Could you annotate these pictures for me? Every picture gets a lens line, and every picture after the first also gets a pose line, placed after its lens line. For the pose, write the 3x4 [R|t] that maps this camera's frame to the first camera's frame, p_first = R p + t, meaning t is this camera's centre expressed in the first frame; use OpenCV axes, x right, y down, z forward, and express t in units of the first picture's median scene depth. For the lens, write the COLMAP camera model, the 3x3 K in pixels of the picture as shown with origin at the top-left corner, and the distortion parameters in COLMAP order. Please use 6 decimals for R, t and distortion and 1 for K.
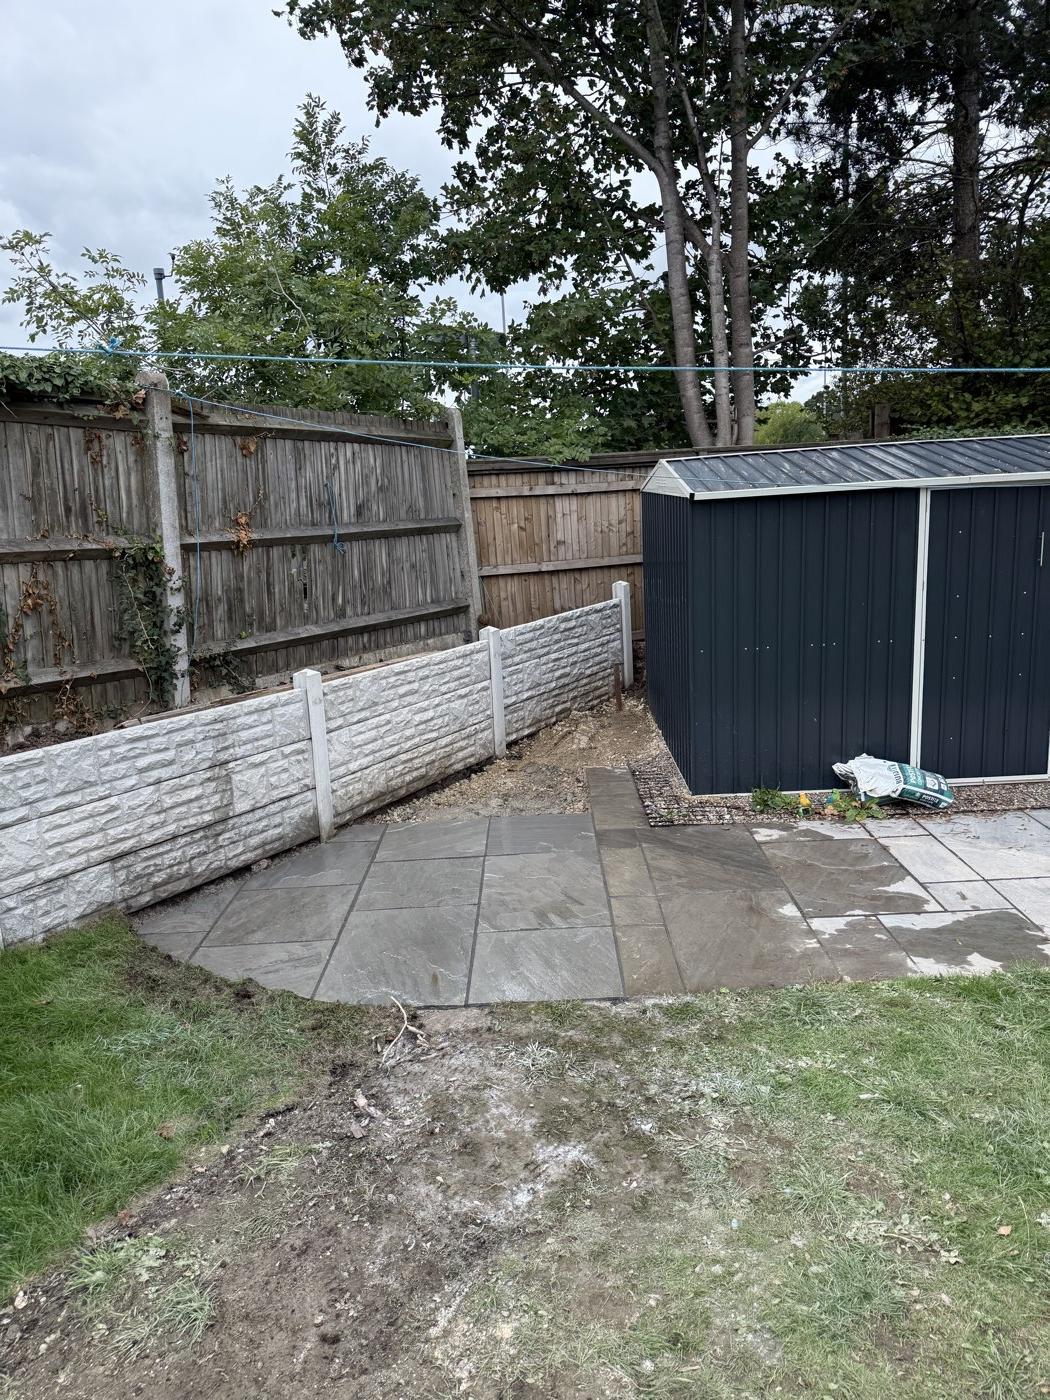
lens RADIAL K [[953.4, 0, 529.8], [0, 953.4, 718.5], [0, 0, 1]] dist [0.144617, -0.261266]
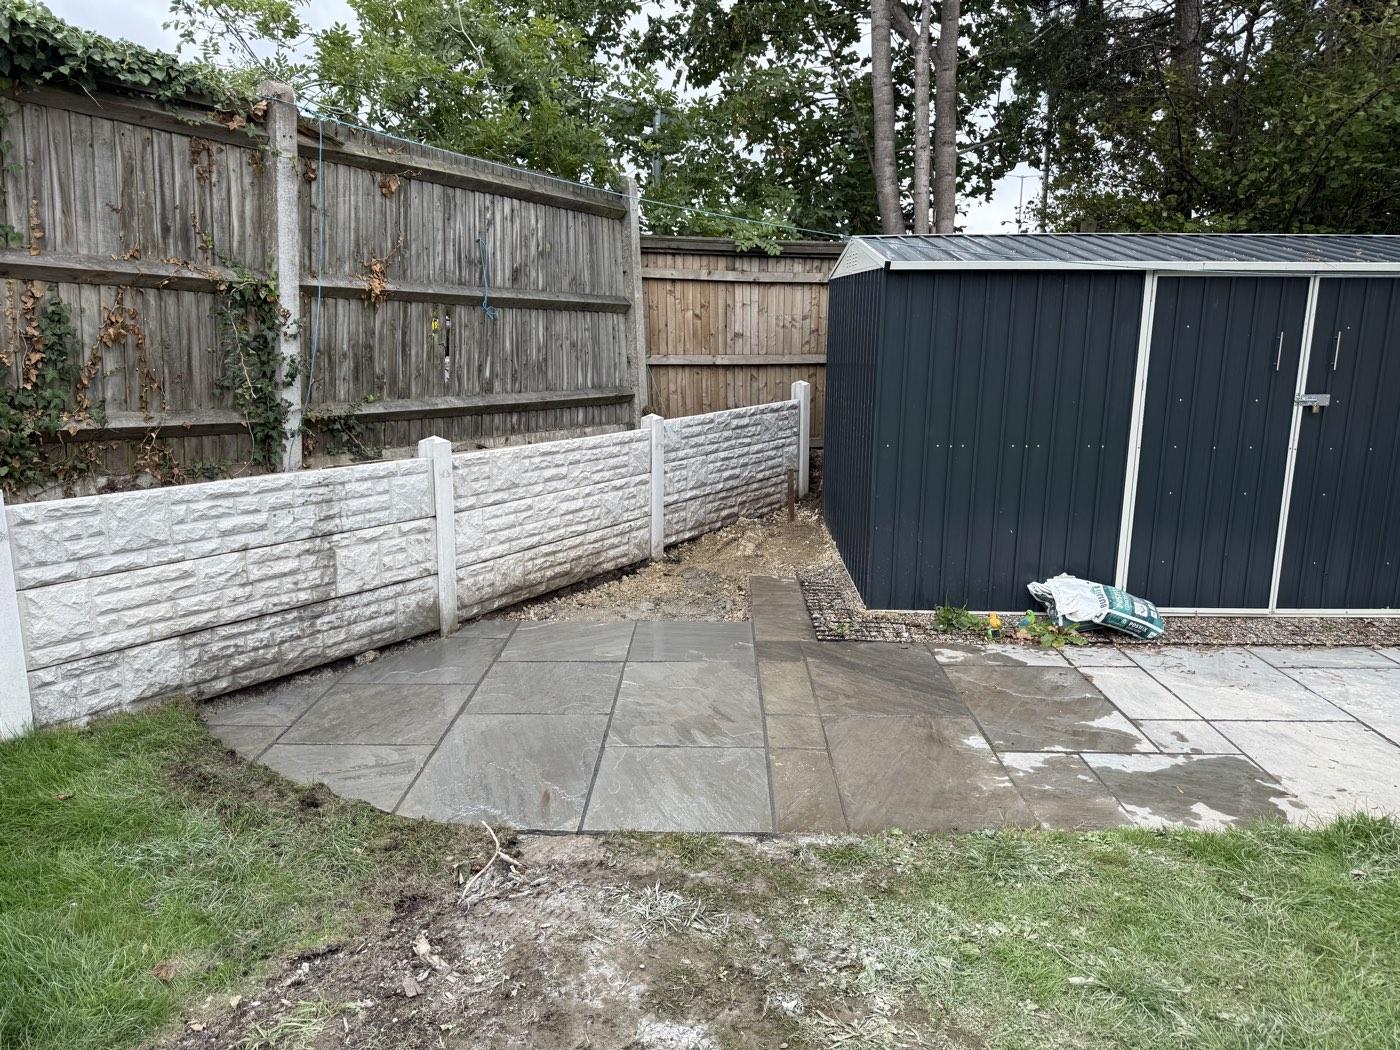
lens RADIAL K [[958.5, 0, 706.4], [0, 958.5, 542.3], [0, 0, 1]] dist [0.100116, -0.143902]
pose [[0.998197, 0.059924, 0.003379, 0.015152], [-0.059901, 0.998183, -0.006493, 0.033201], [-0.003762, 0.006279, 0.999973, 0.114885]]
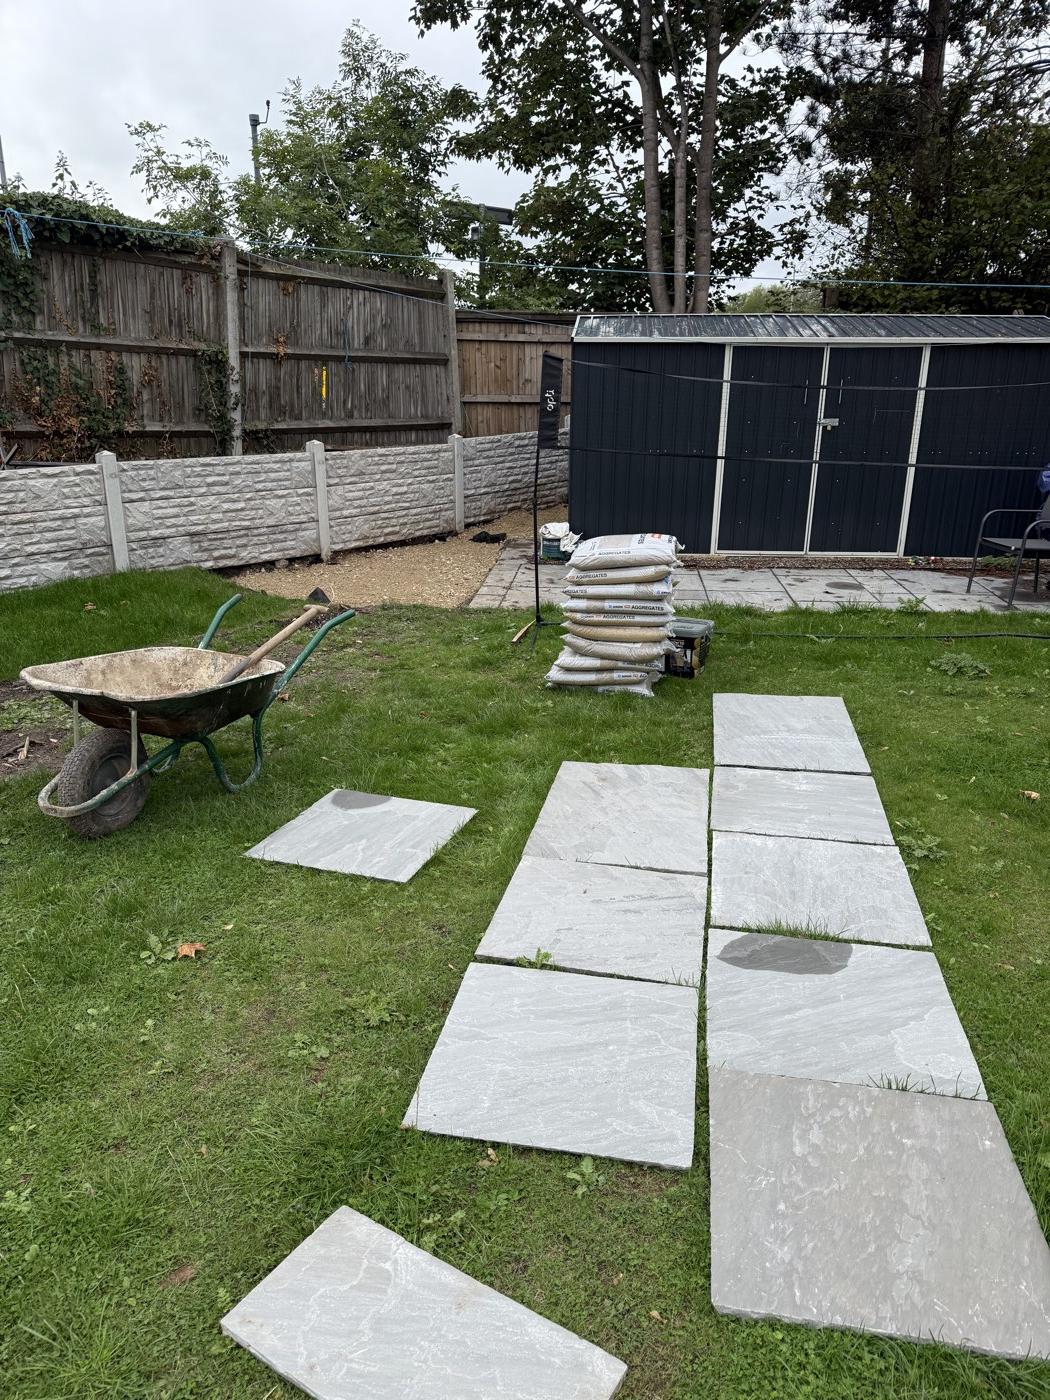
lens RADIAL K [[957.4, 0, 530.7], [0, 957.4, 702.8], [0, 0, 1]] dist [0.209795, -0.388029]
pose [[0.994112, 0.085171, -0.066983, 0.238776], [-0.077613, 0.991082, 0.108315, 0.159615], [0.075611, -0.102478, 0.991857, -0.542510]]
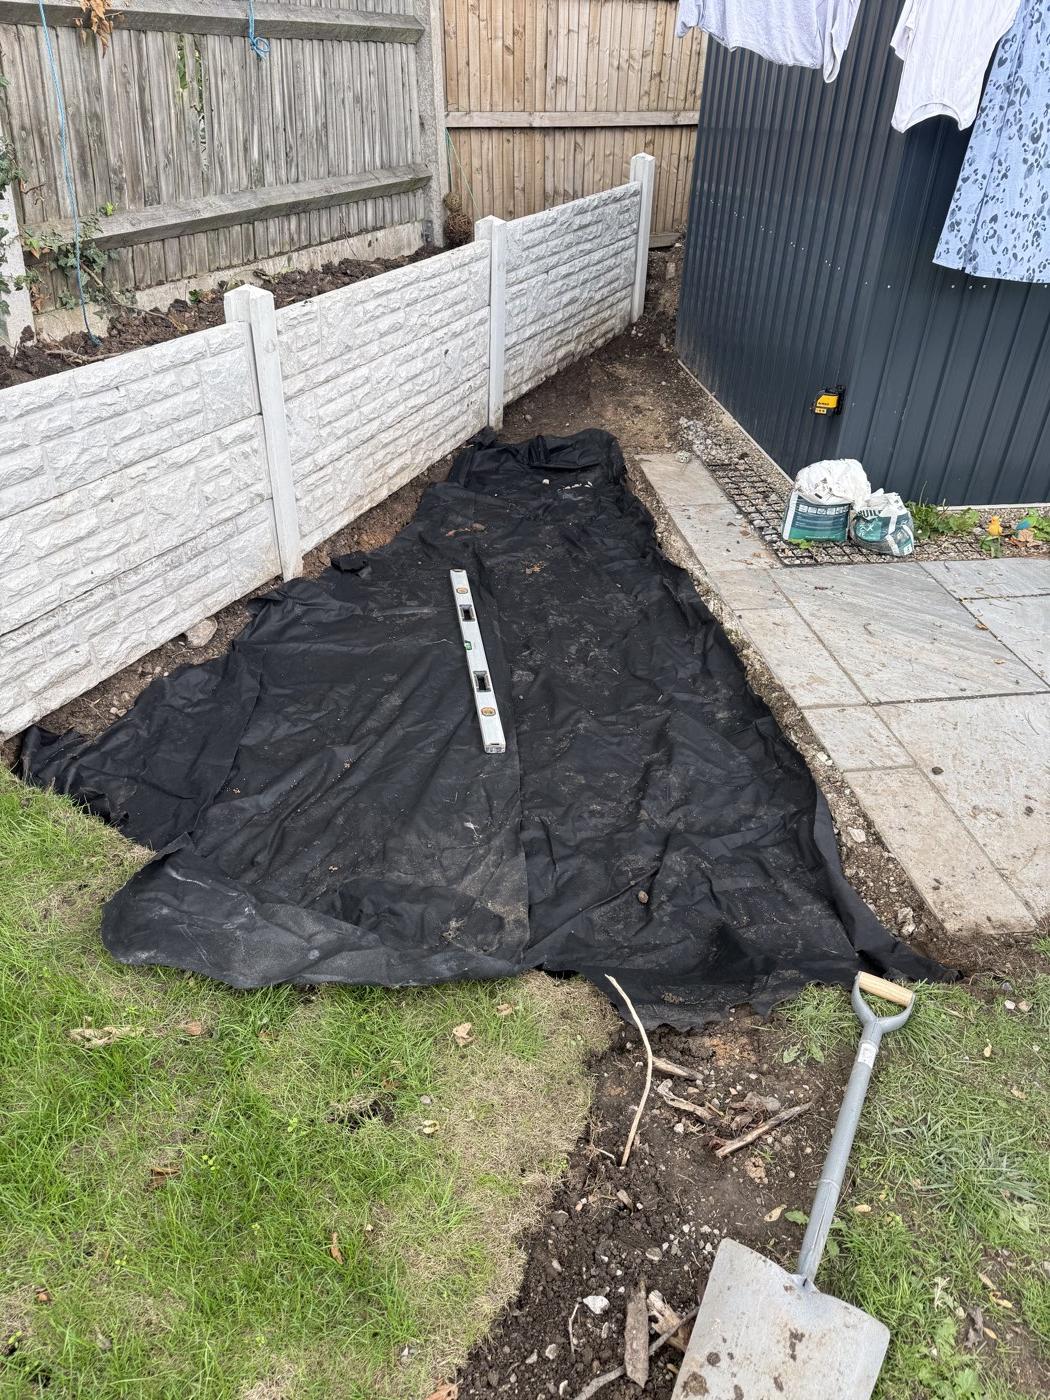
lens RADIAL K [[965.2, 0, 518.6], [0, 965.2, 714.1], [0, 0, 1]] dist [0.037289, -0.068662]
pose [[0.987291, -0.017402, 0.157967, -0.159993], [-0.041841, 0.930456, 0.364008, -0.028561], [-0.153316, -0.365991, 0.917902, 0.346667]]
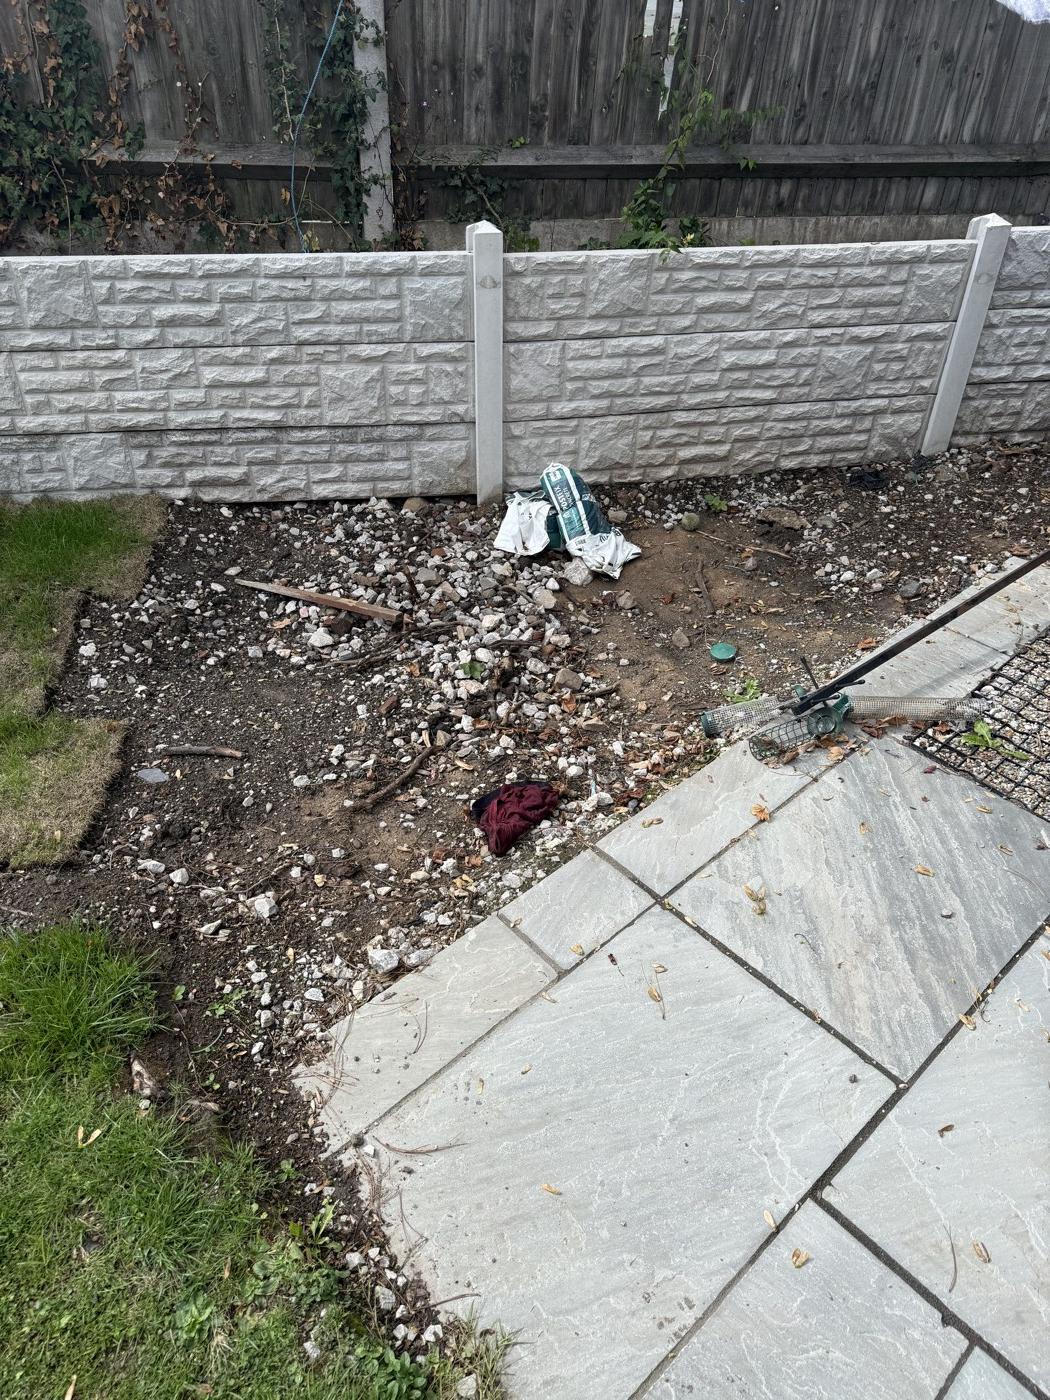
lens RADIAL K [[980.3, 0, 525.0], [0, 980.3, 700.0], [0, 0, 1]] dist [-0.001505, 0.002393]
pose [[0.671013, 0.495579, -0.551491, 0.248557], [-0.215348, 0.842006, 0.494622, -0.100310], [0.709483, -0.213136, 0.671719, 0.510513]]
